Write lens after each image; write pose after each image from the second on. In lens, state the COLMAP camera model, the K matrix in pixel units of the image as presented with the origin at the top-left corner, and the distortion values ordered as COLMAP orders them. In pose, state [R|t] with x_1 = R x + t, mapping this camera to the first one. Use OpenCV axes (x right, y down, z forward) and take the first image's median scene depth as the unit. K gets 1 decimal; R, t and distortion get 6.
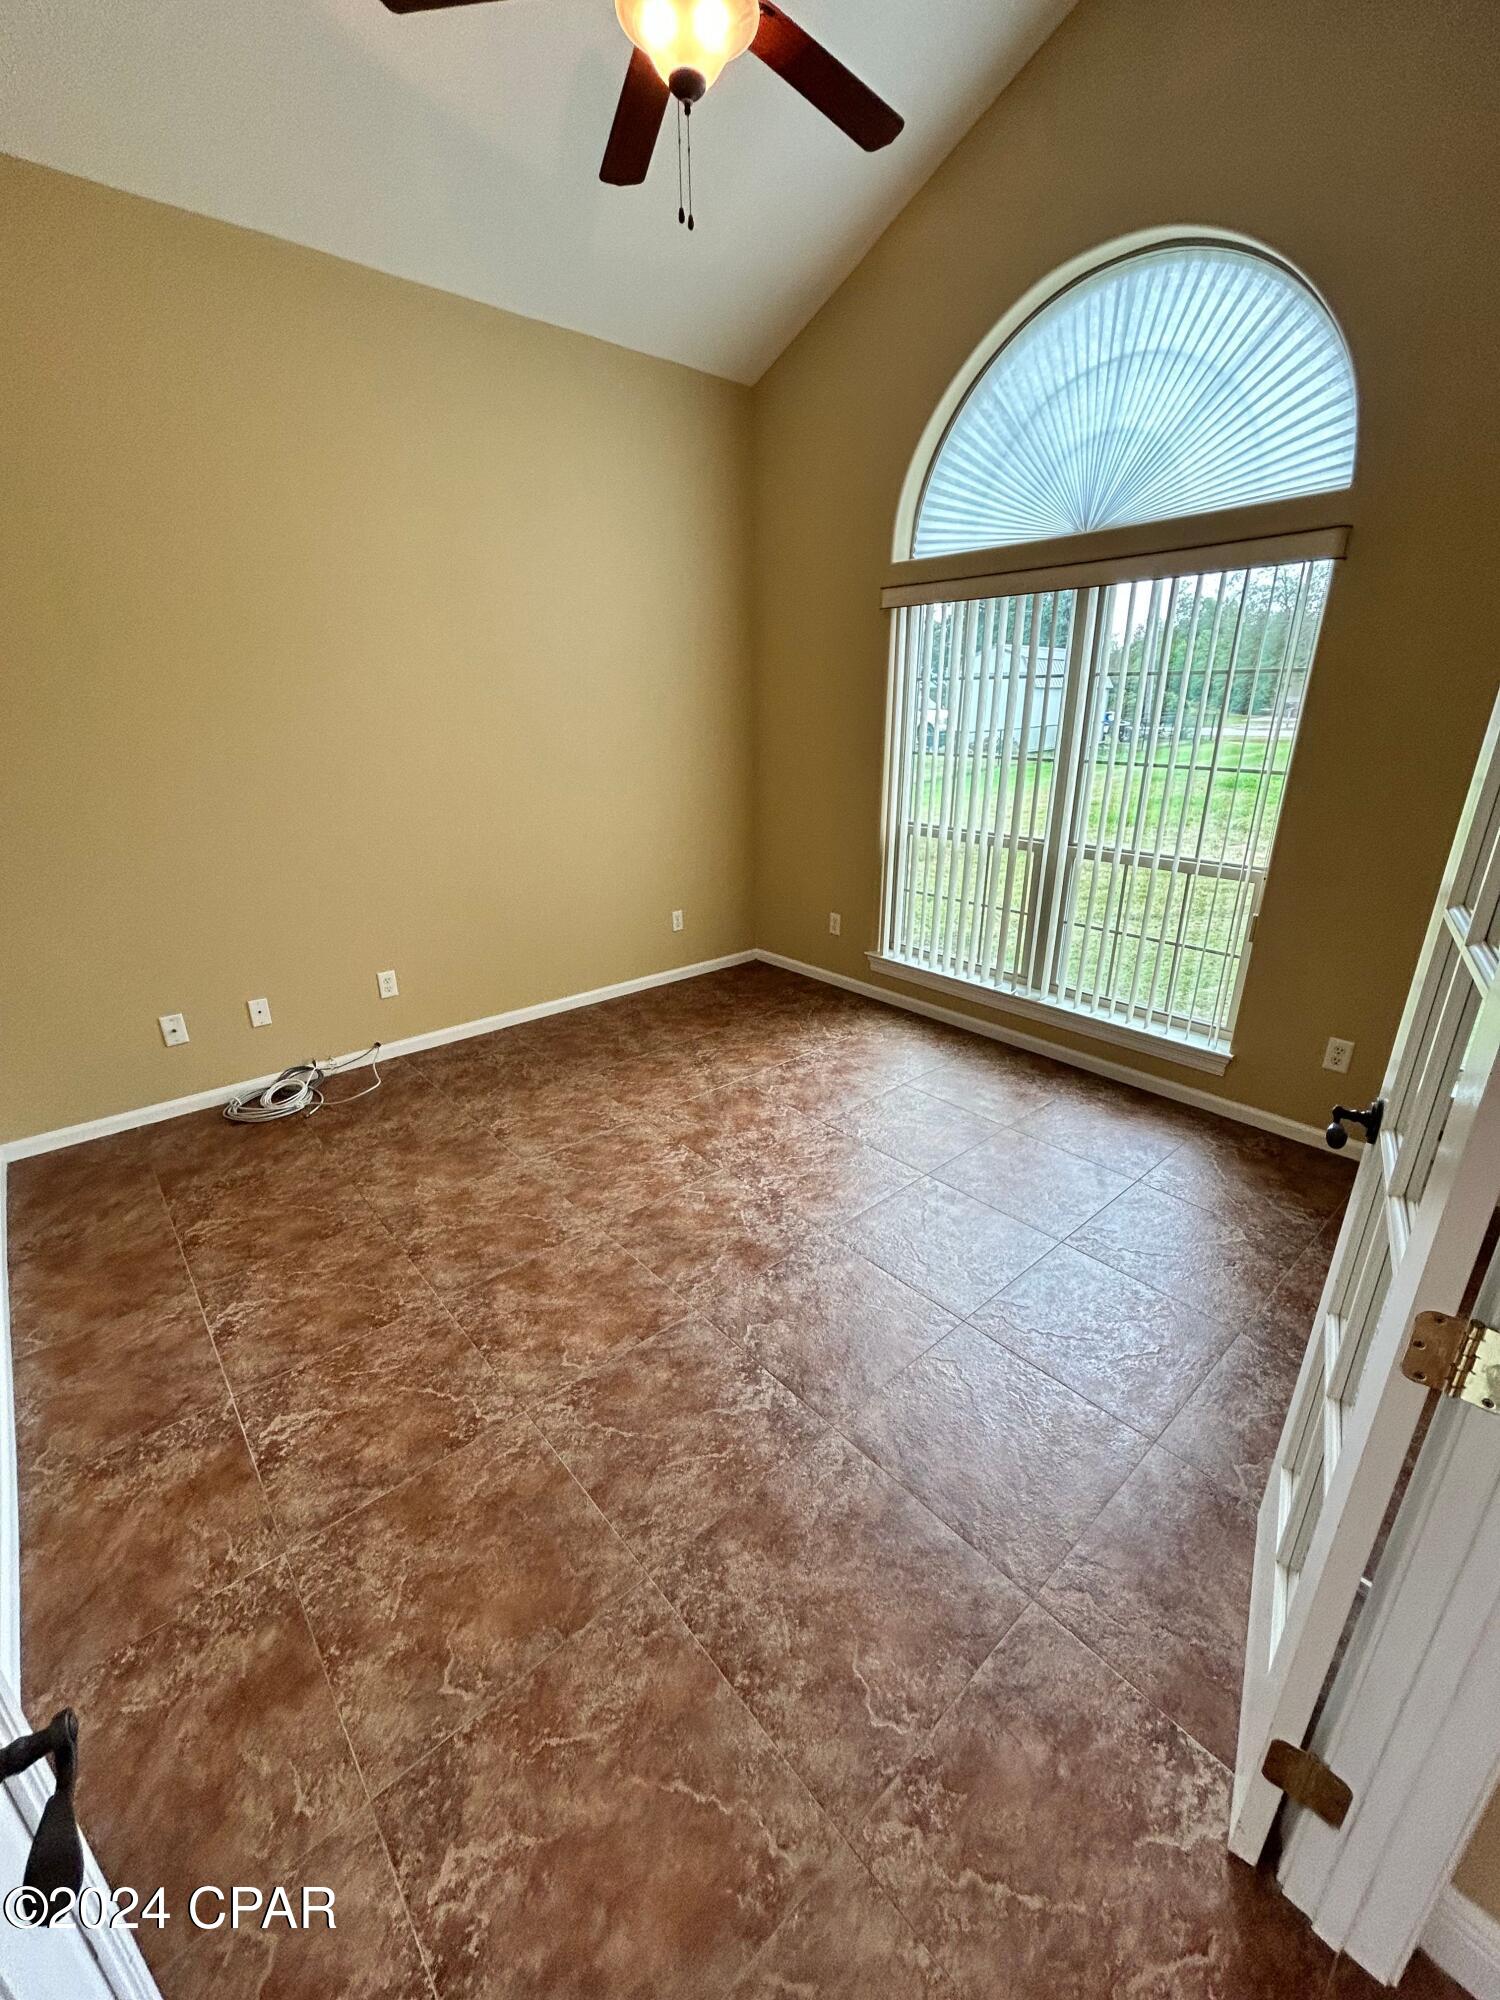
lens RADIAL K [[814.1, 0, 739.3], [0, 814.1, 982.9], [0, 0, 1]] dist [0.000823, 0.001223]
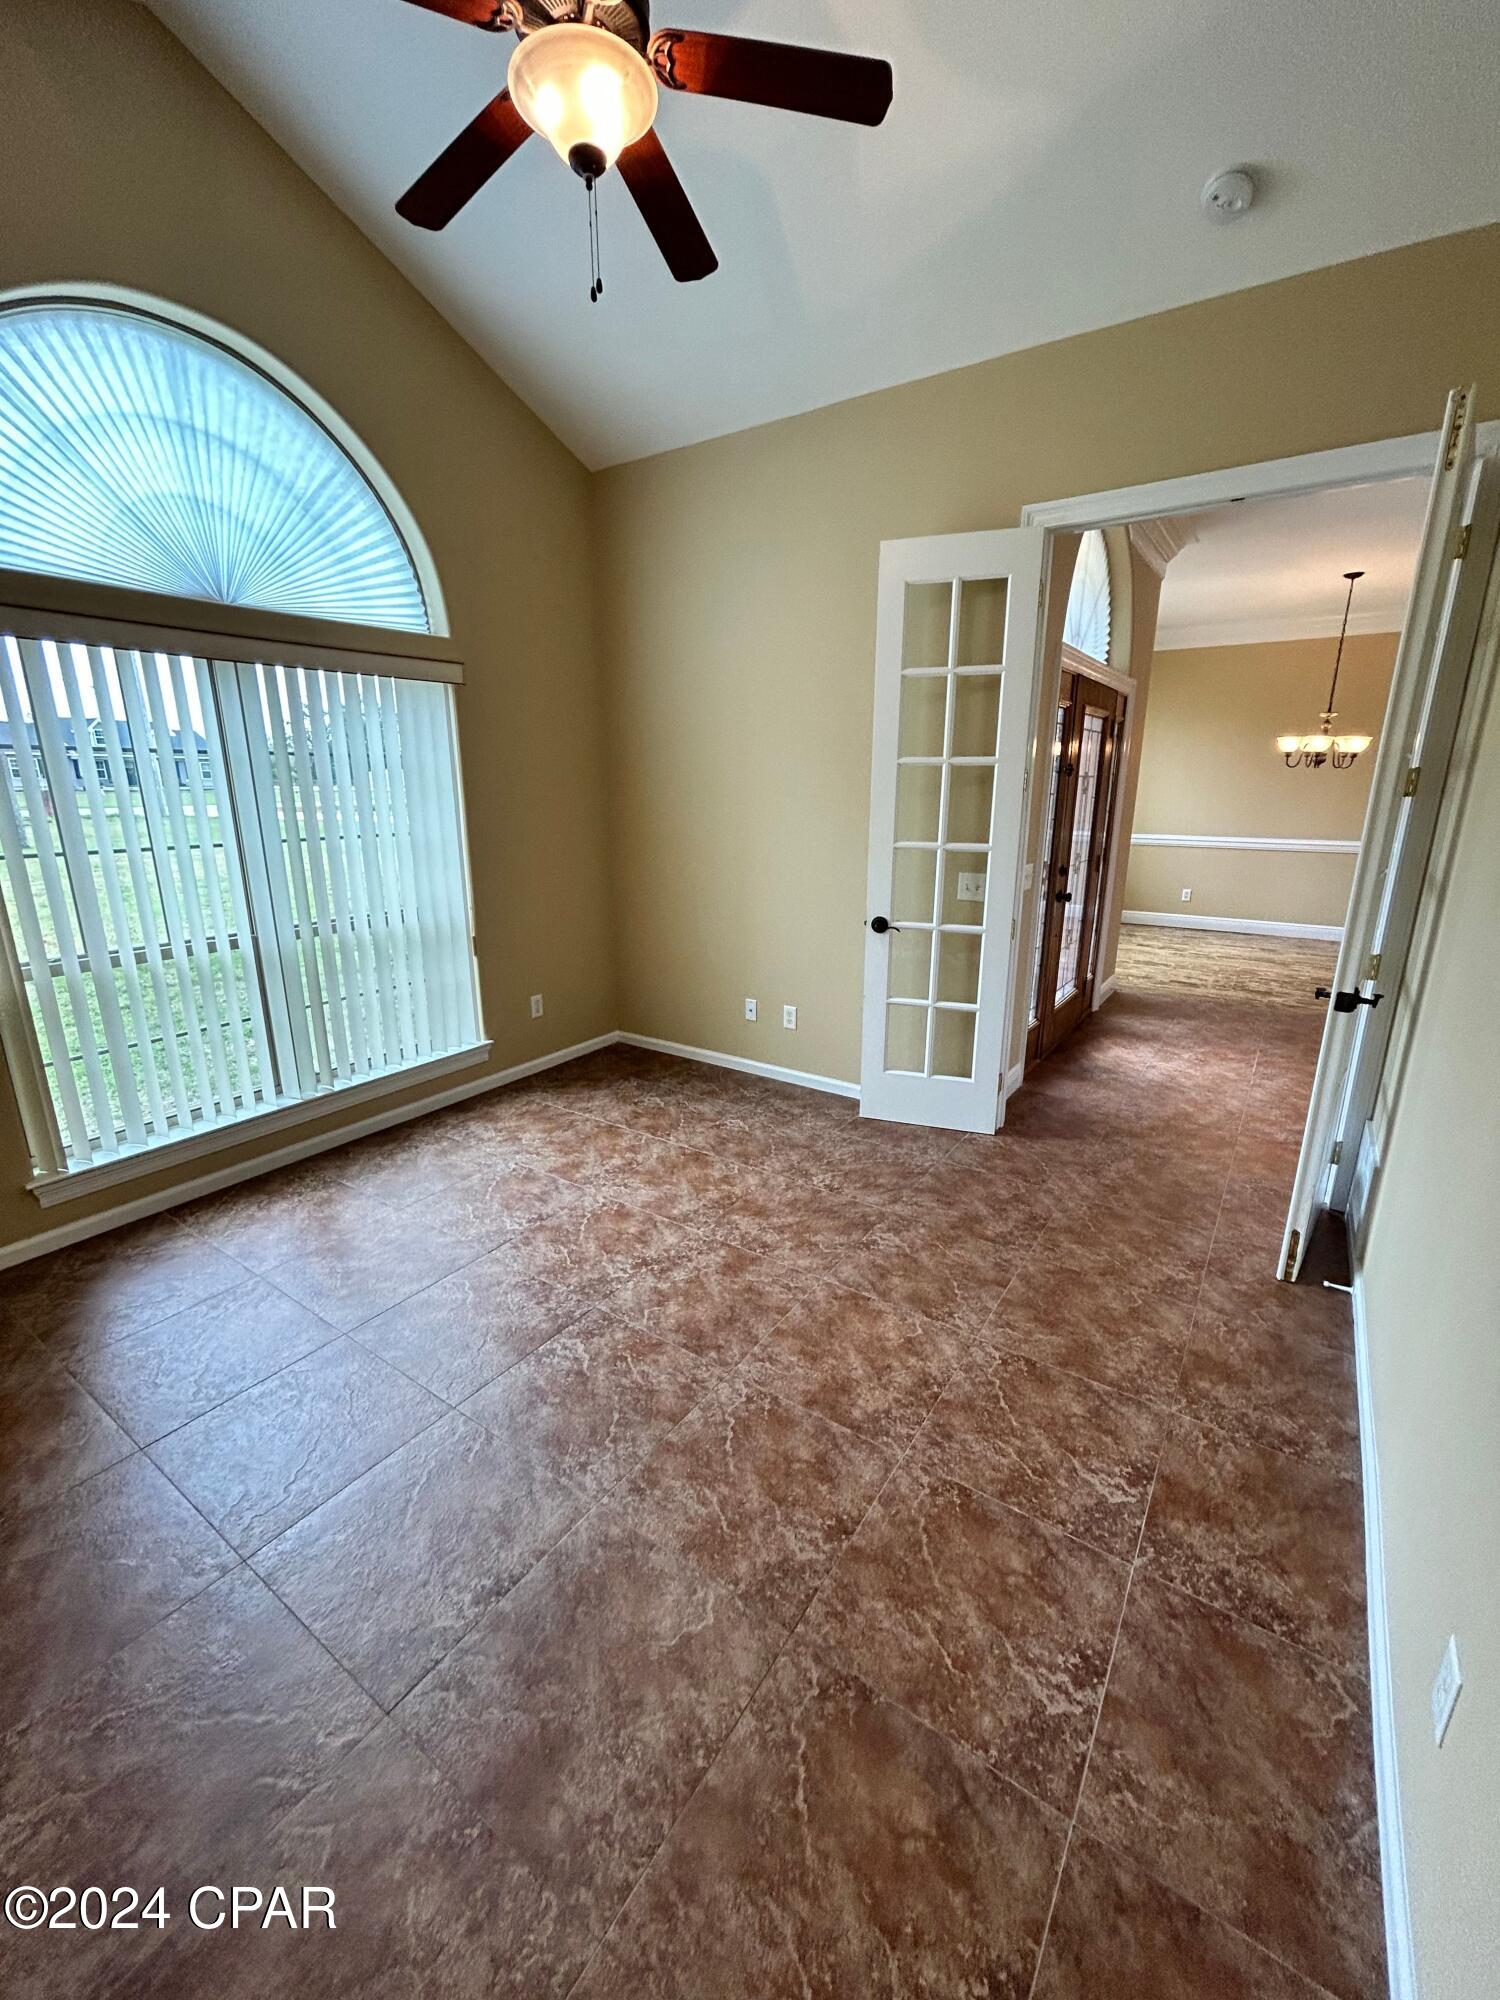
lens RADIAL K [[814.1, 0, 738.1], [0, 814.1, 1009.9], [0, 0, 1]] dist [0.000823, 0.001223]
pose [[-0.249491, -0.257912, 0.933400, -1.032189], [0.315886, 0.889482, 0.330210, -0.381702], [-0.915407, 0.377232, -0.140447, 1.128799]]
